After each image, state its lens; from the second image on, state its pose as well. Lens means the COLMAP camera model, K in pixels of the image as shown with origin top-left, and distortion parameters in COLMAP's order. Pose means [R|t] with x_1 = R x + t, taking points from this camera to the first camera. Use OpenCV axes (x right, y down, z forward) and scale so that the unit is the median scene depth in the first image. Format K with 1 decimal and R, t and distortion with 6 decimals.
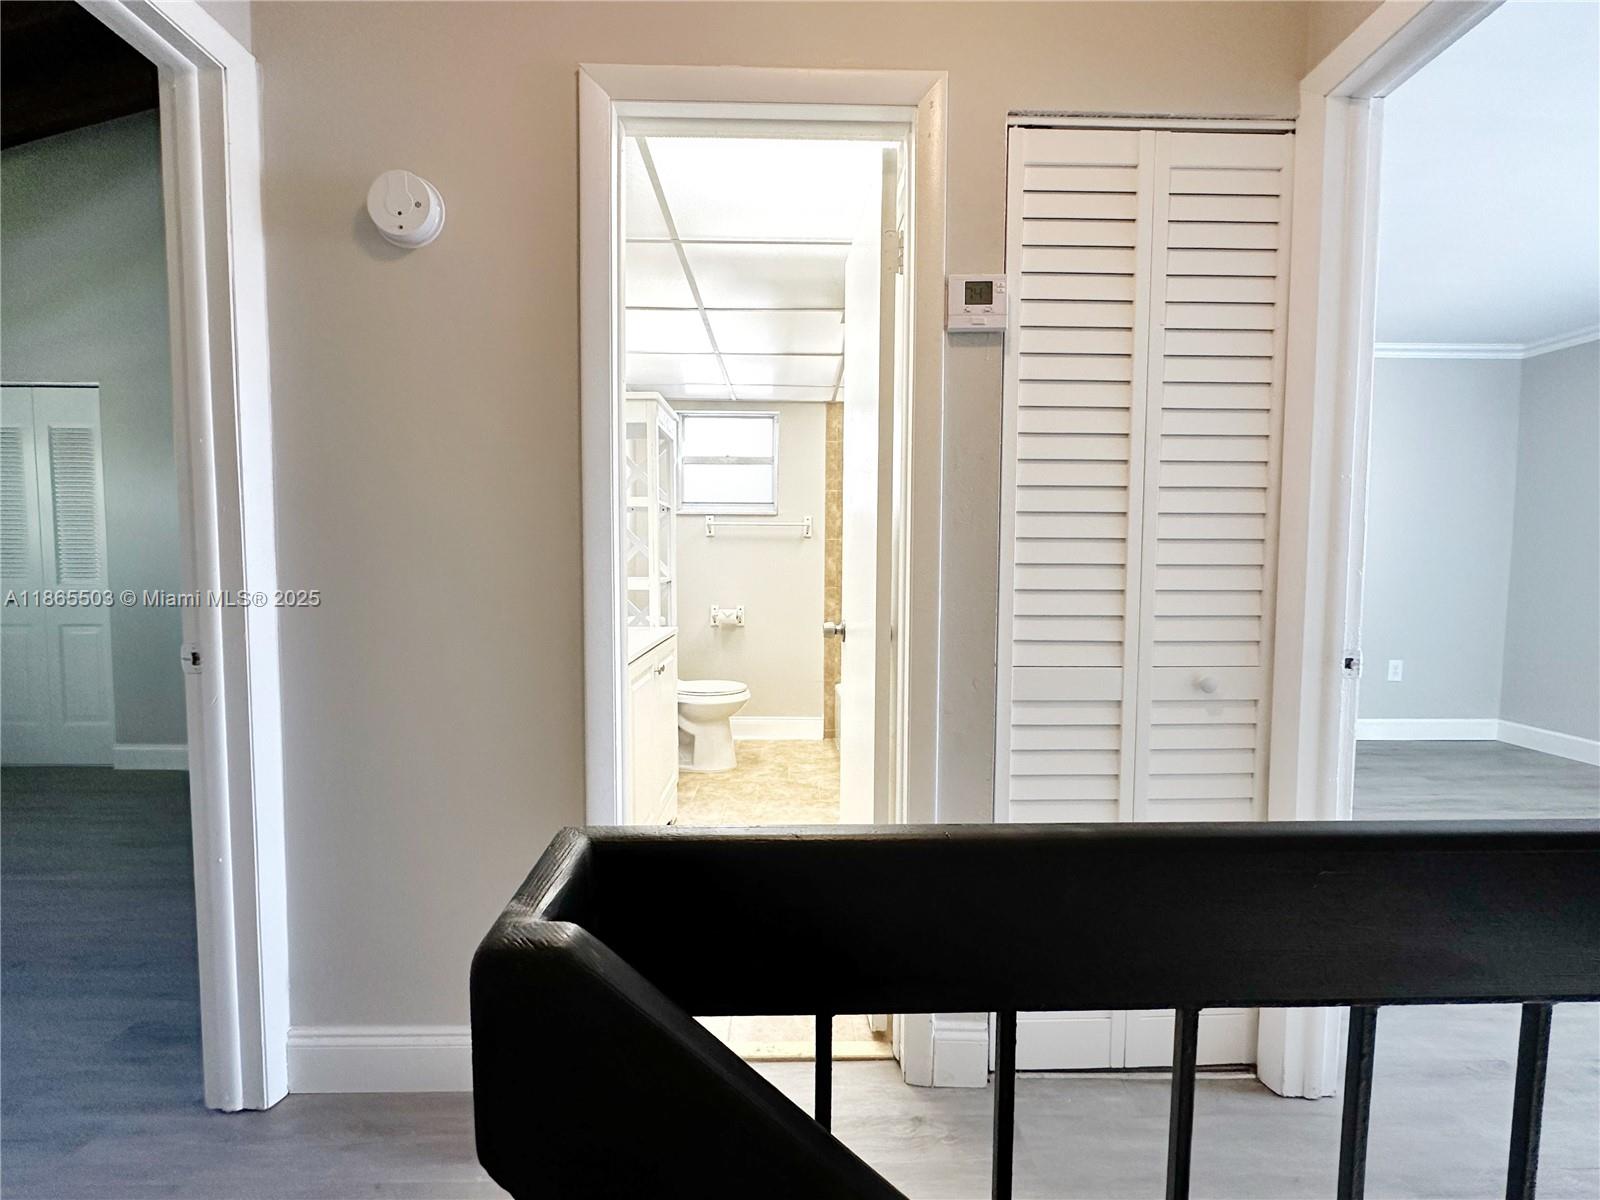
lens RADIAL K [[707.4, 0, 801.6], [0, 707.4, 557.3], [0, 0, 1]] dist [-0.001004, 0.000019]
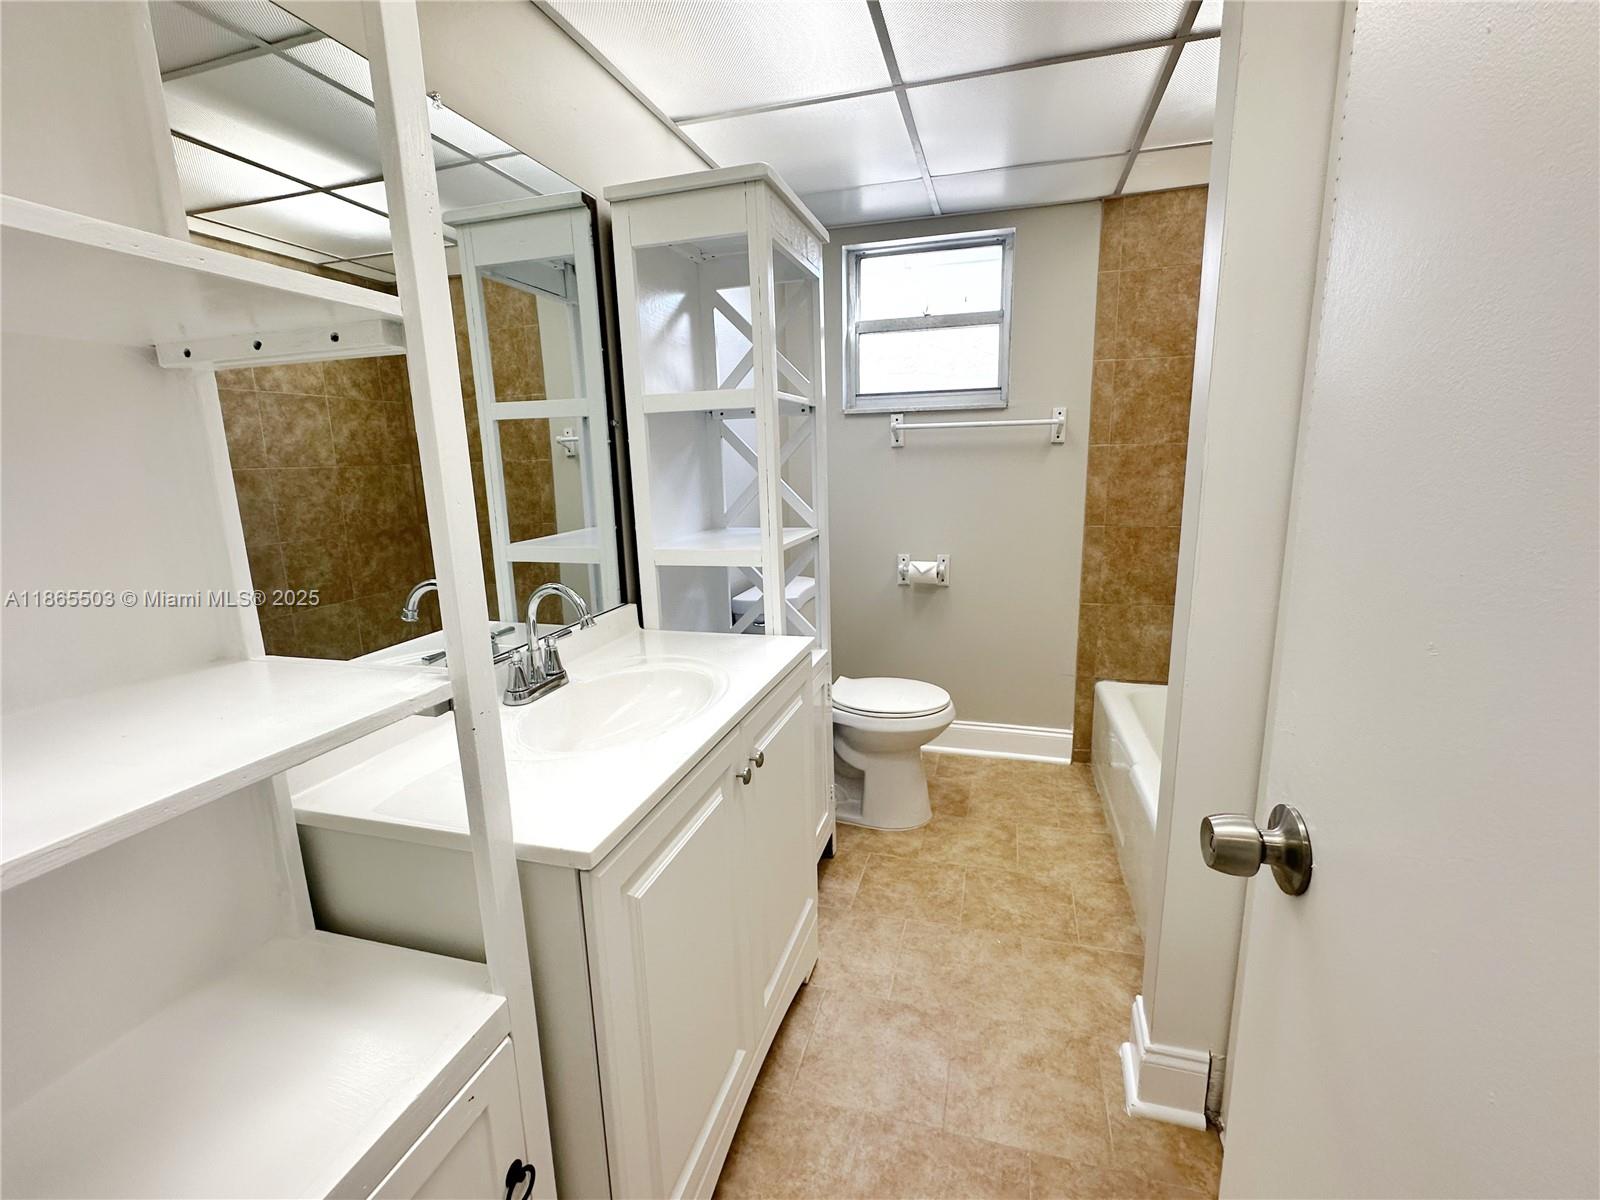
lens RADIAL K [[708.0, 0, 780.1], [0, 708.0, 601.2], [0, 0, 1]] dist [-0.009519, -0.000060]
pose [[0.948077, 0.033849, -0.316234, -0.023344], [0.031246, 0.979597, 0.198529, -0.025612], [0.316502, -0.198102, 0.927676, 0.364778]]
